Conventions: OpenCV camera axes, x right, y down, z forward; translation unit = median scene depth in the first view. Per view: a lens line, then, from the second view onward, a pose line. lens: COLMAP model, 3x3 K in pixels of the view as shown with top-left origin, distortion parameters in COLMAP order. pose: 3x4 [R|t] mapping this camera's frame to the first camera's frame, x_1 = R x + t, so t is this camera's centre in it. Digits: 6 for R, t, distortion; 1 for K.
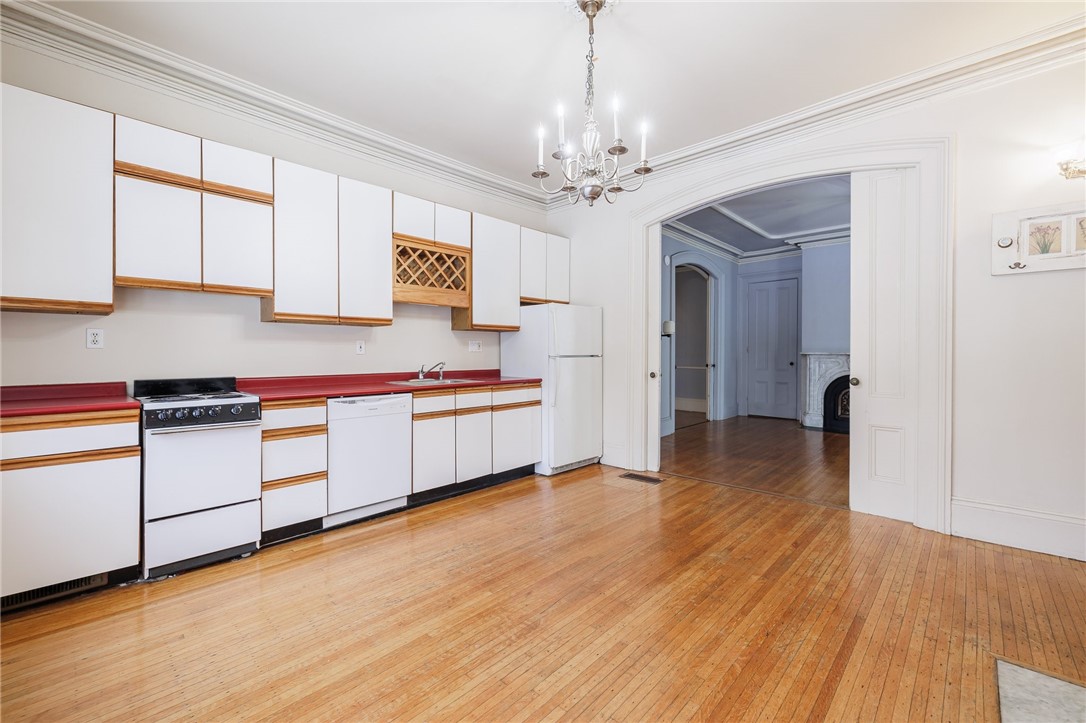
lens RADIAL K [[456.6, 0, 542.0], [0, 456.6, 355.8], [0, 0, 1]] dist [0.000140, 0.000037]
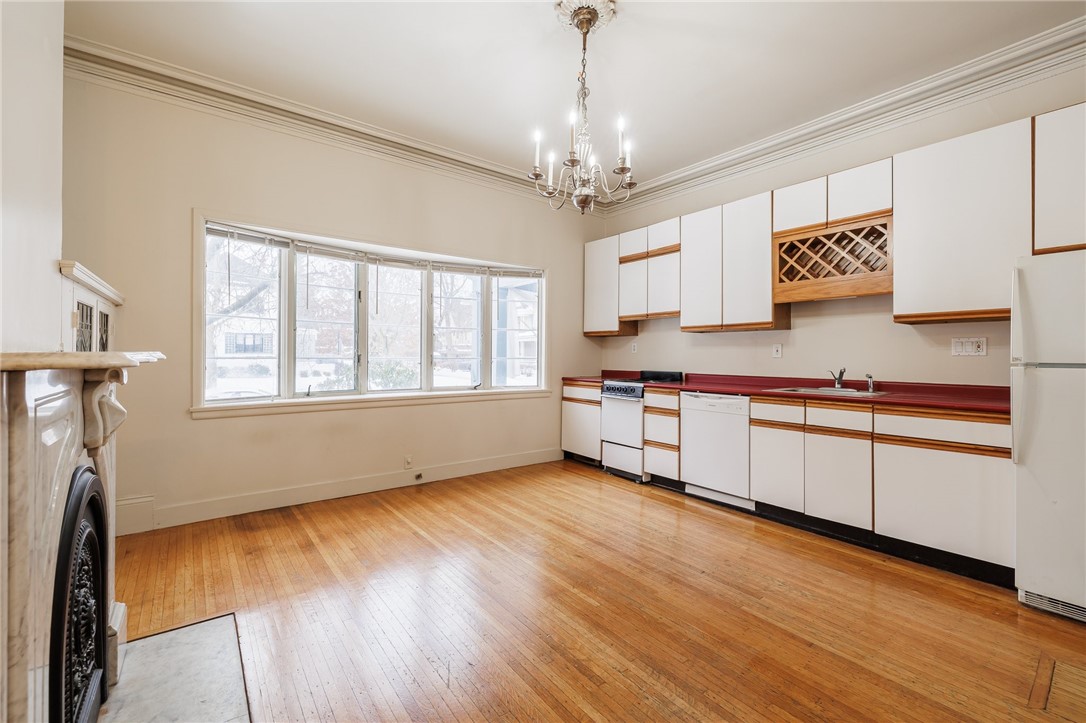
lens RADIAL K [[456.6, 0, 541.8], [0, 456.6, 356.9], [0, 0, 1]] dist [0.000140, 0.000037]
pose [[-0.162792, 0.002292, -0.986658, 0.761090], [-0.013799, 0.999894, 0.004600, -0.002837], [0.986564, 0.014364, -0.162743, 0.713603]]
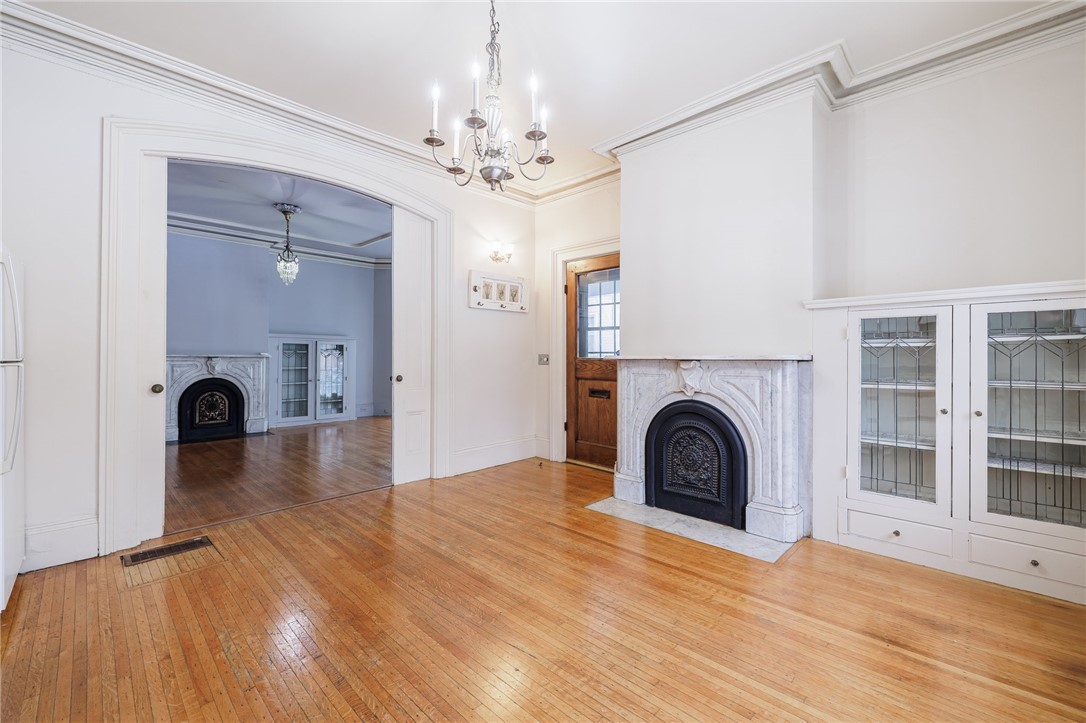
lens RADIAL K [[456.6, 0, 542.2], [0, 456.6, 355.5], [0, 0, 1]] dist [0.000140, 0.000037]
pose [[0.013597, 0.000601, 0.999907, -0.519354], [0.005584, 0.999984, -0.000677, -0.001211], [-0.999892, 0.005593, 0.013594, 0.589551]]
